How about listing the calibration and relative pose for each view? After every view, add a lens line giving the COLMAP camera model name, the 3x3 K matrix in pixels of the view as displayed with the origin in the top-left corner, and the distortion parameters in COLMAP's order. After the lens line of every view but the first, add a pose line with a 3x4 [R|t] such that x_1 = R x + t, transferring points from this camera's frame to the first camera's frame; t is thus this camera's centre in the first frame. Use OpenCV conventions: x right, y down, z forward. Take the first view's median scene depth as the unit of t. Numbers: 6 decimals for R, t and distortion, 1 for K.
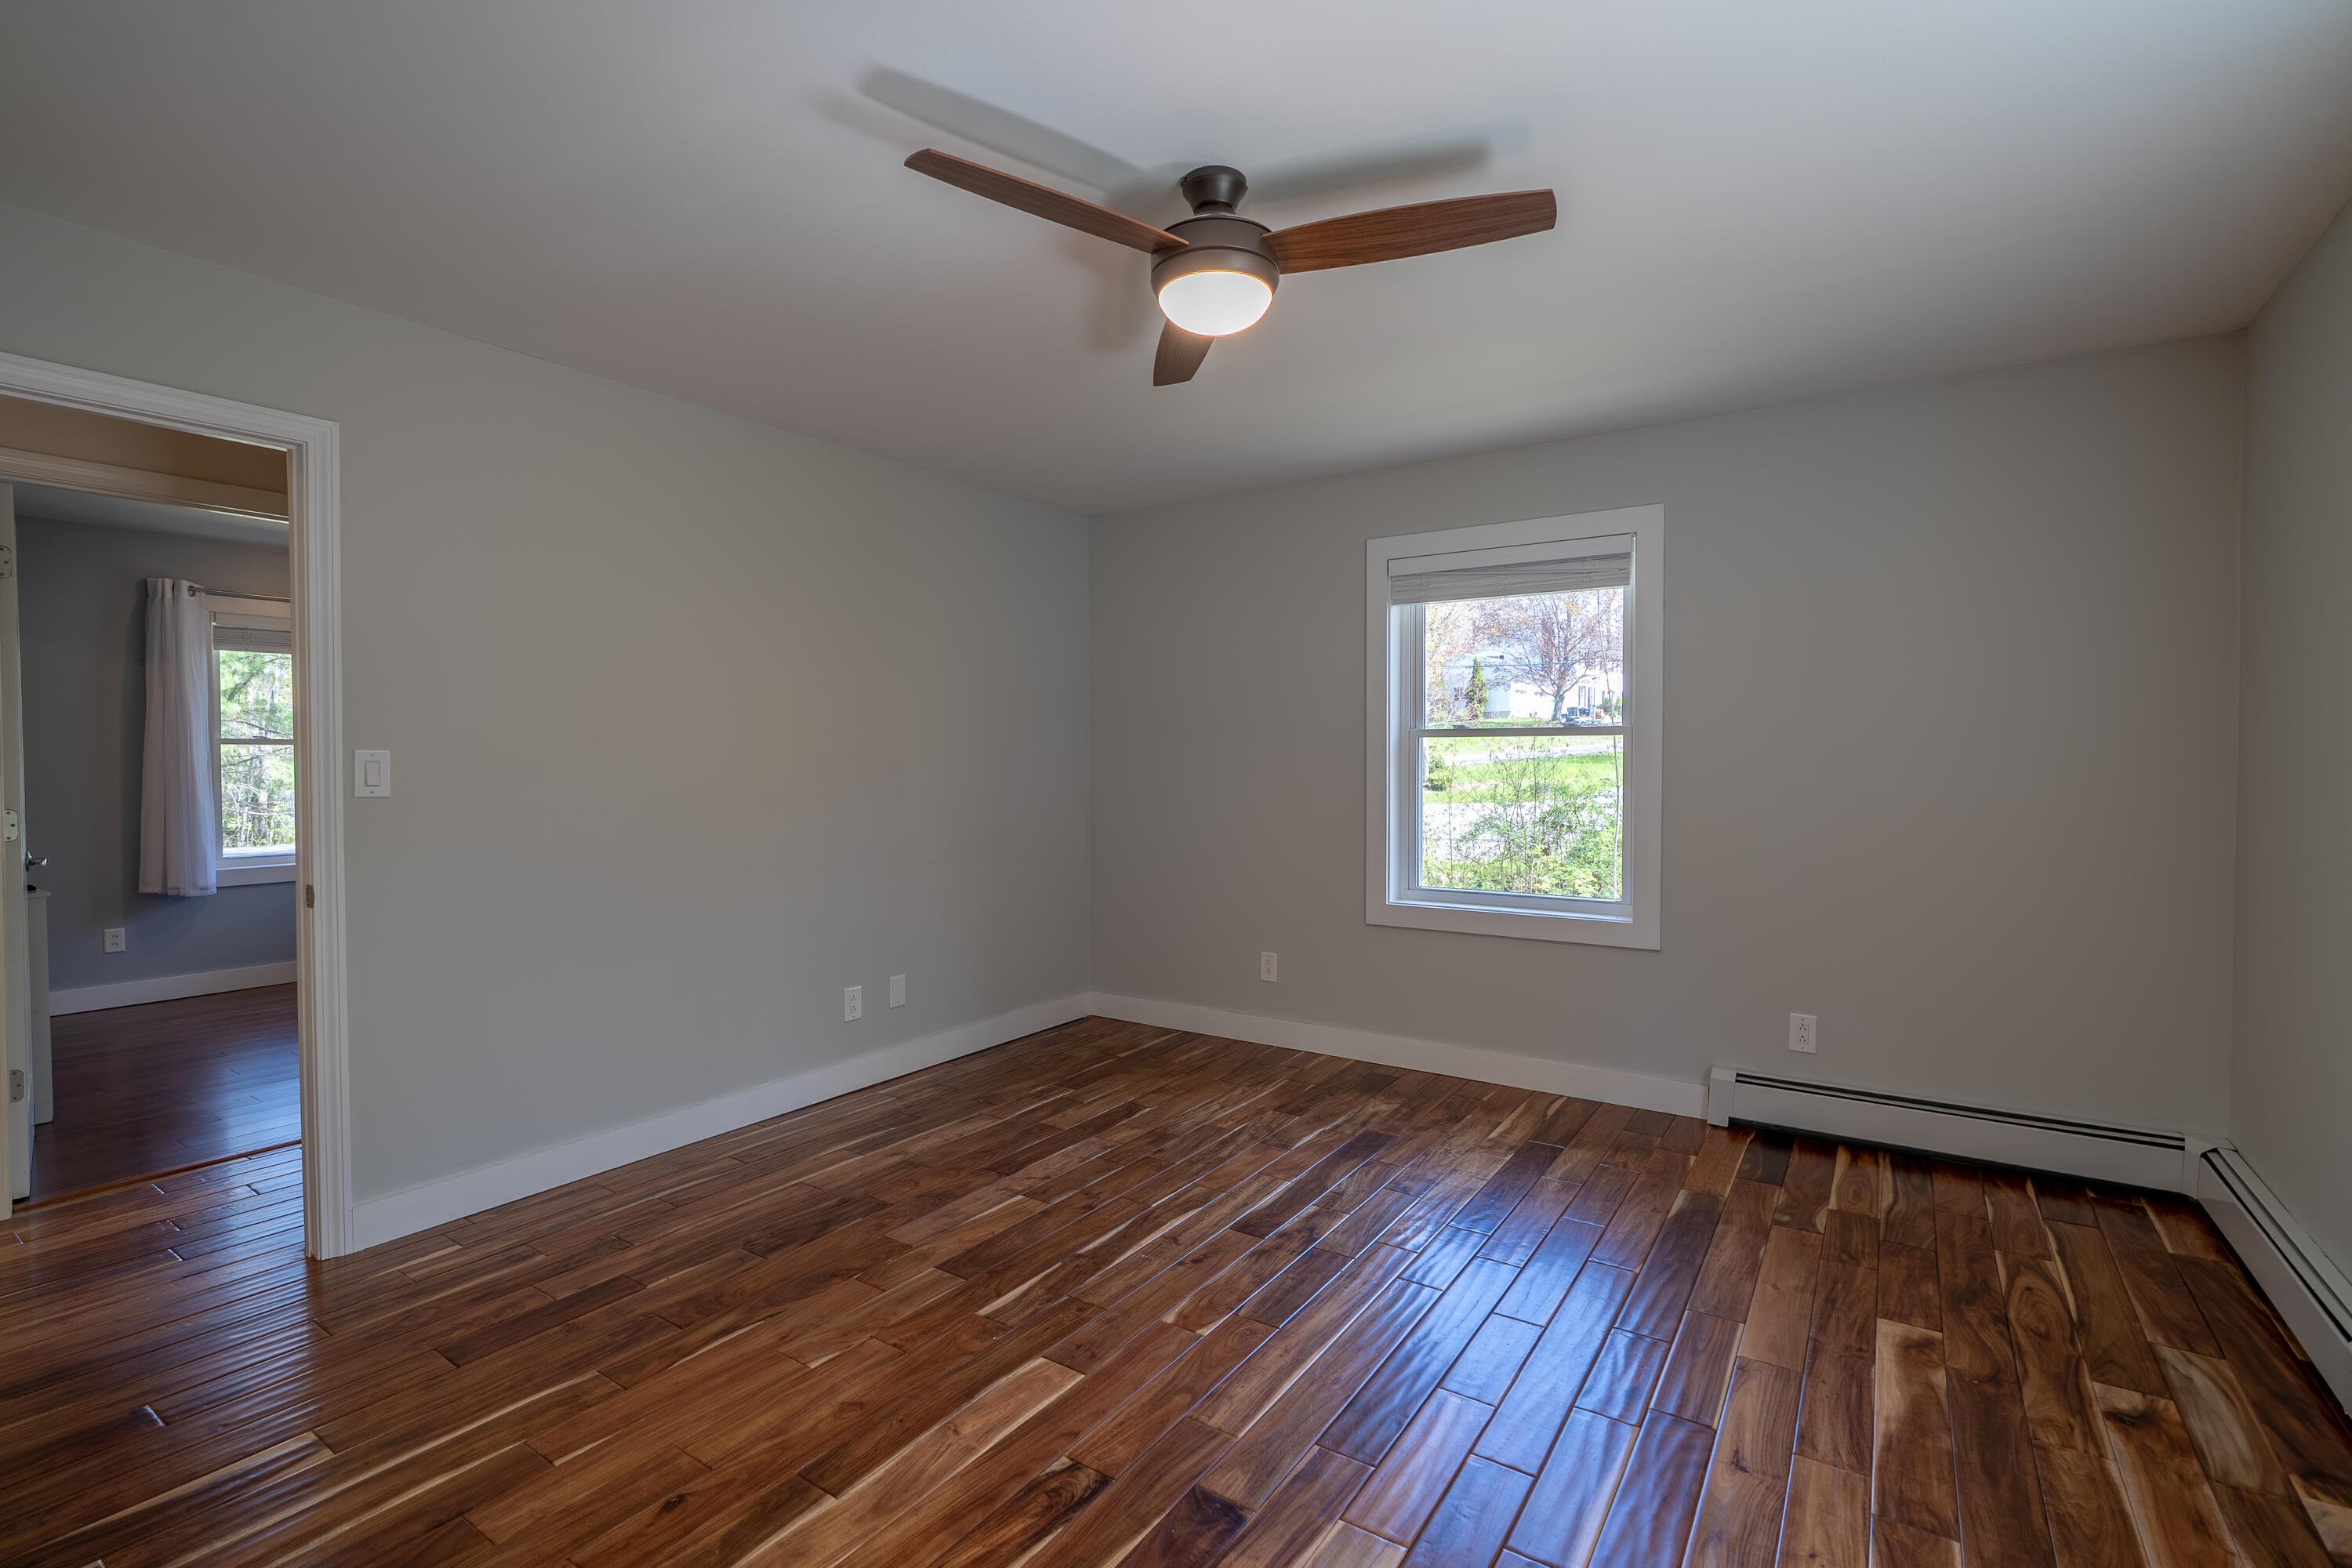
lens RADIAL K [[1066.2, 0, 1179.2], [0, 1066.2, 785.8], [0, 0, 1]] dist [-0.006755, 0.002910]
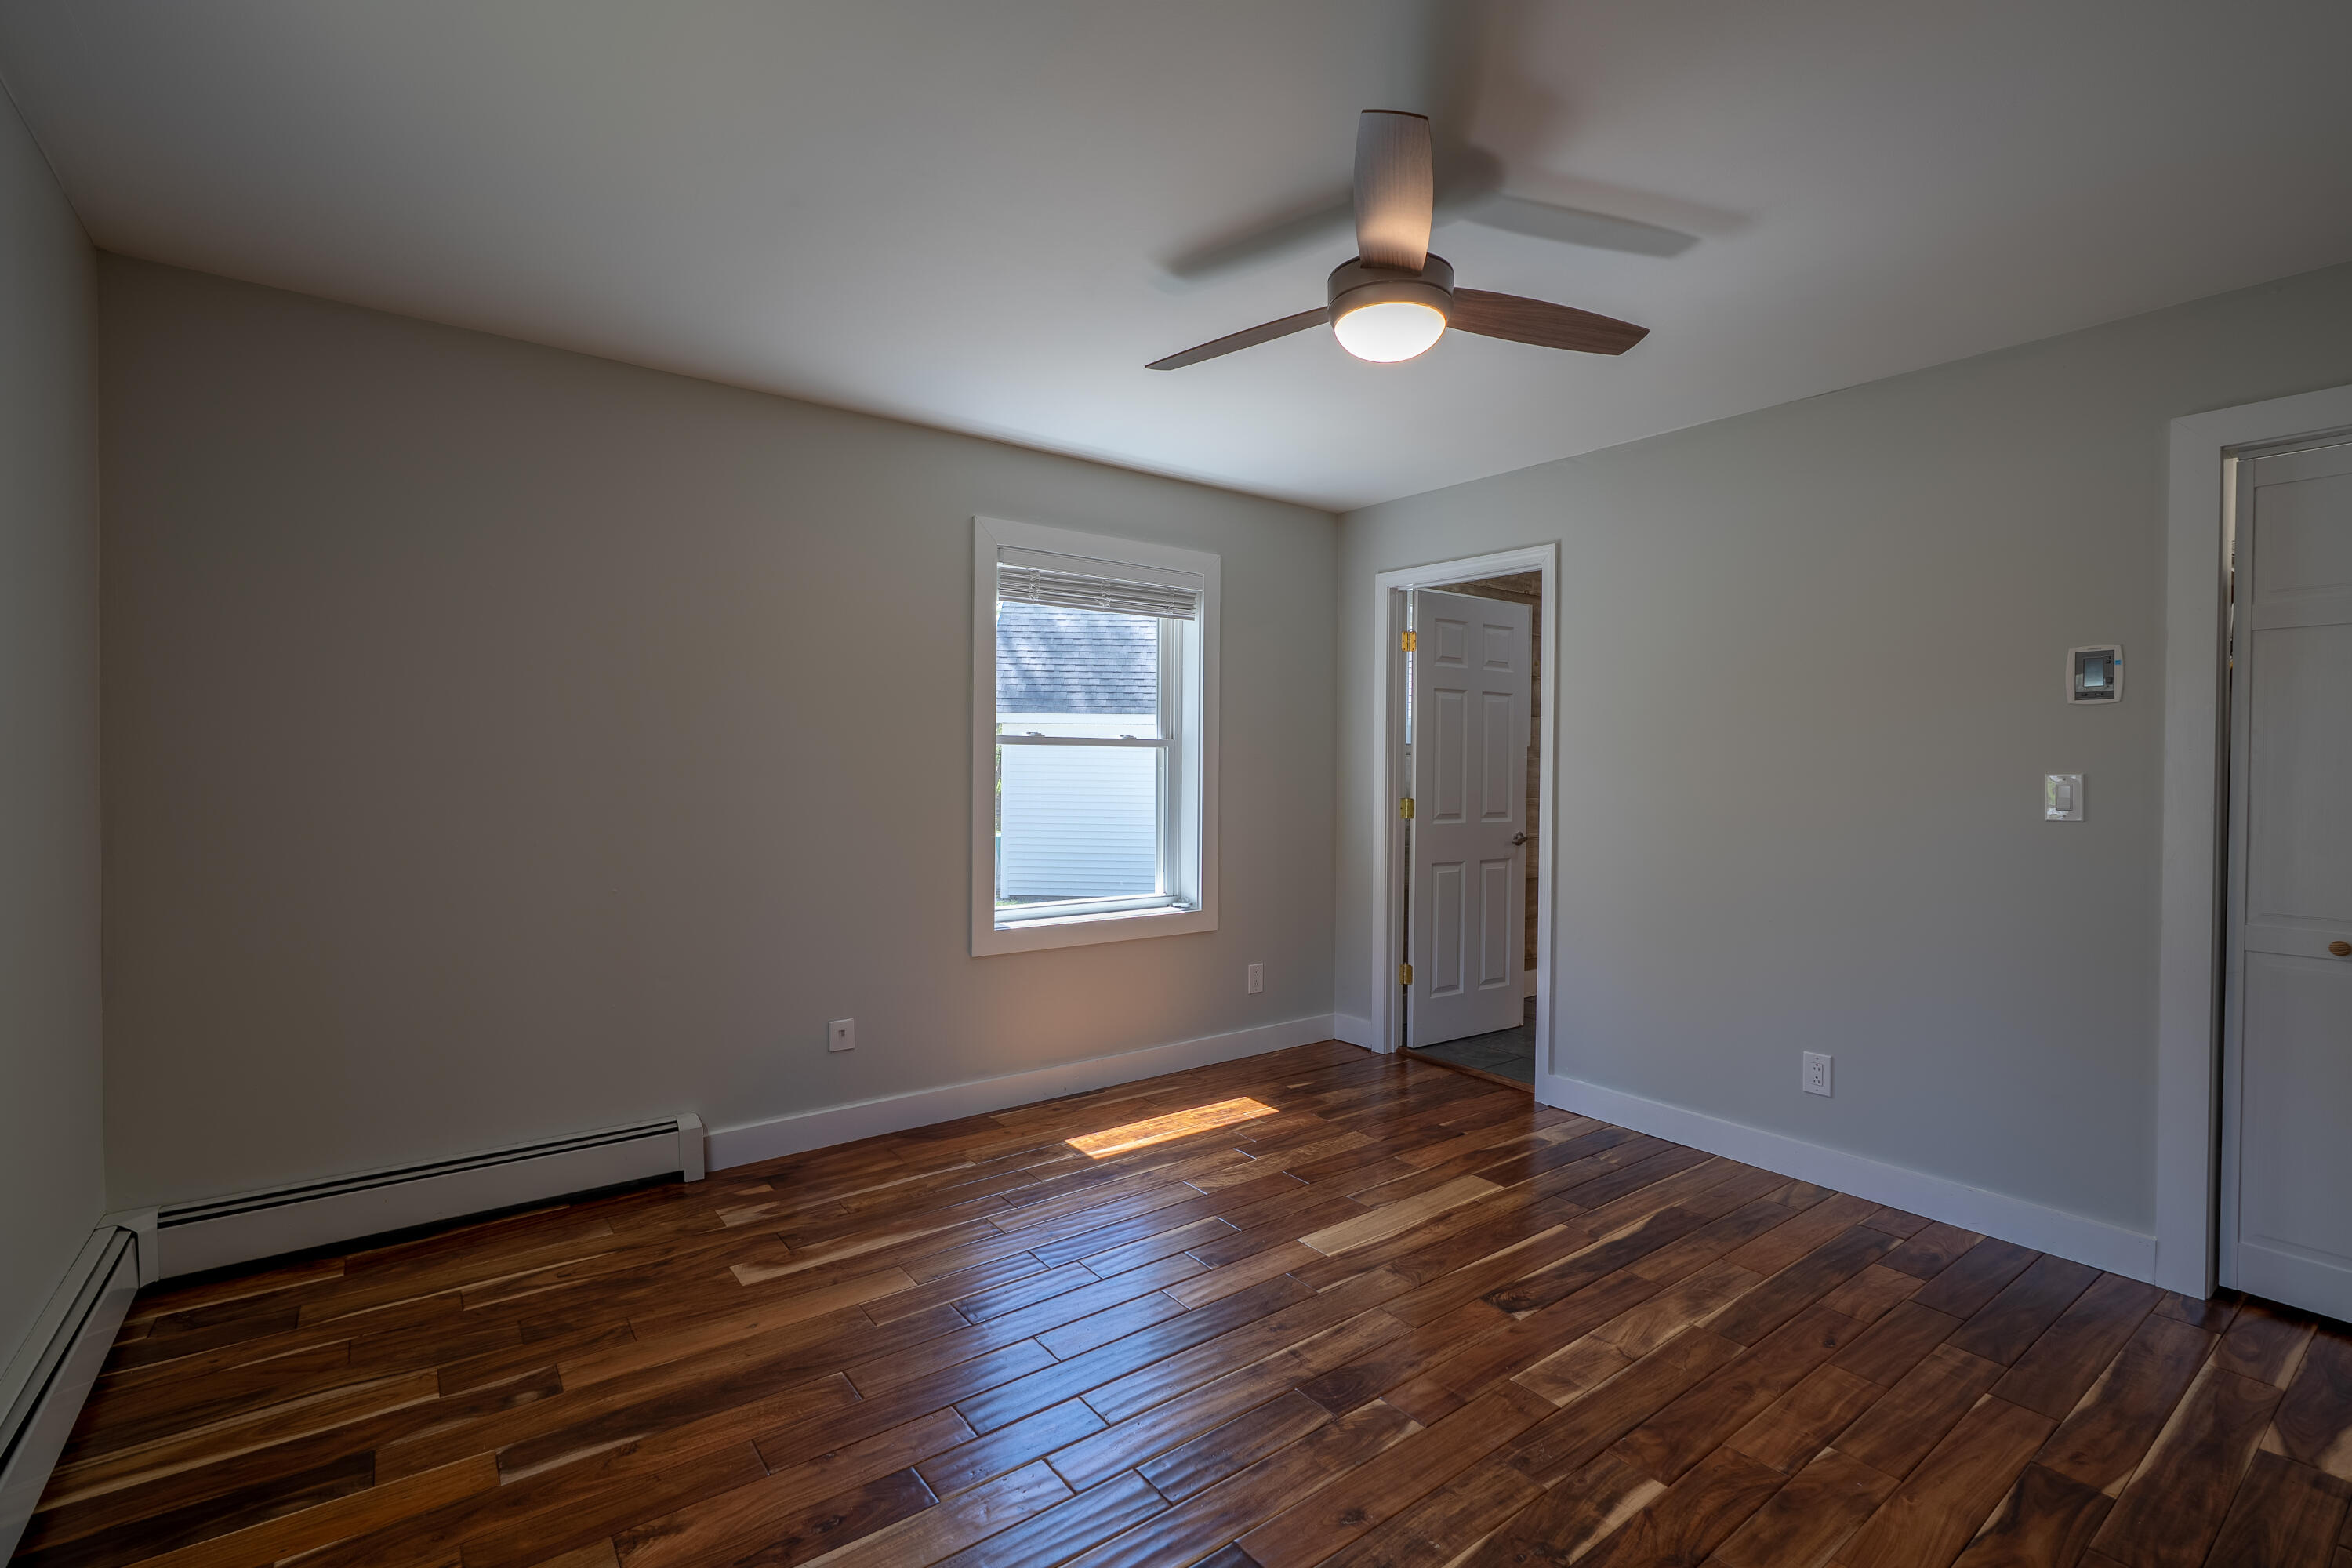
lens RADIAL K [[1066.2, 0, 1139.0], [0, 1066.2, 767.0], [0, 0, 1]] dist [-0.006755, 0.002910]
pose [[-0.935783, -0.007994, 0.352485, -0.098657], [0.002289, 0.999584, 0.028748, -0.057843], [-0.352569, 0.027709, -0.935376, 1.848338]]
